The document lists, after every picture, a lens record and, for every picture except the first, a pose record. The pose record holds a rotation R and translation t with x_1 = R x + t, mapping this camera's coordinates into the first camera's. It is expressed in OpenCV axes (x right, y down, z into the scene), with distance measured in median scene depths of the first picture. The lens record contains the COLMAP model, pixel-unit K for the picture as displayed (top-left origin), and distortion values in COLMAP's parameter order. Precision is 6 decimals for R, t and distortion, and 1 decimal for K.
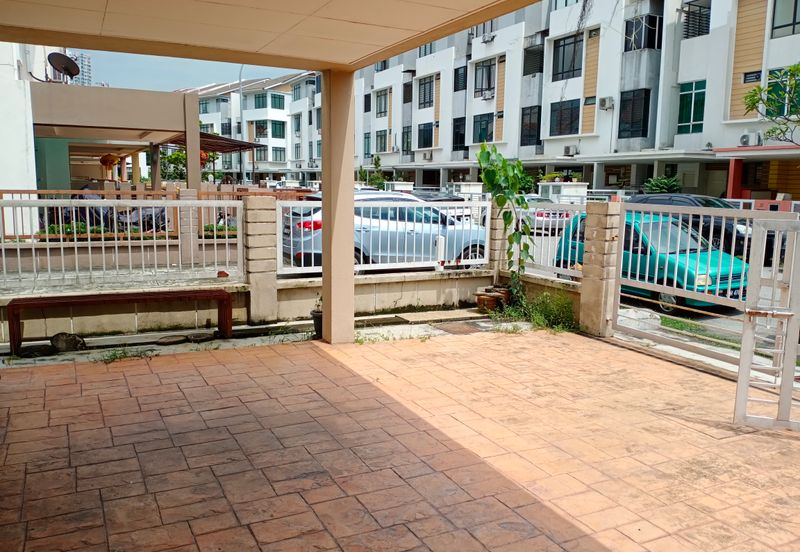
lens RADIAL K [[641.4, 0, 399.5], [0, 641.4, 276.3], [0, 0, 1]] dist [0.012231, 0.003126]
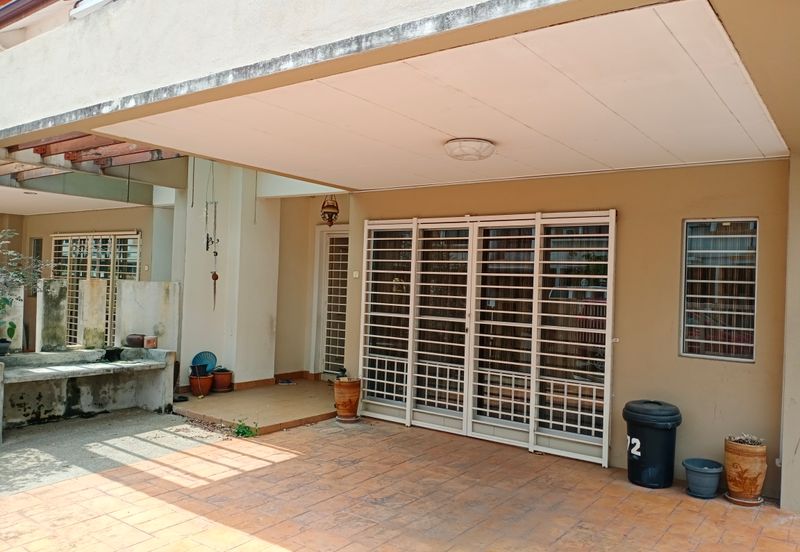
lens RADIAL K [[641.4, 0, 401.3], [0, 641.4, 275.7], [0, 0, 1]] dist [0.012231, 0.003126]
pose [[-0.892919, -0.059251, -0.446301, 0.453493], [-0.118348, 0.987330, 0.105702, -0.298144], [0.434384, 0.147202, -0.888618, 2.200812]]
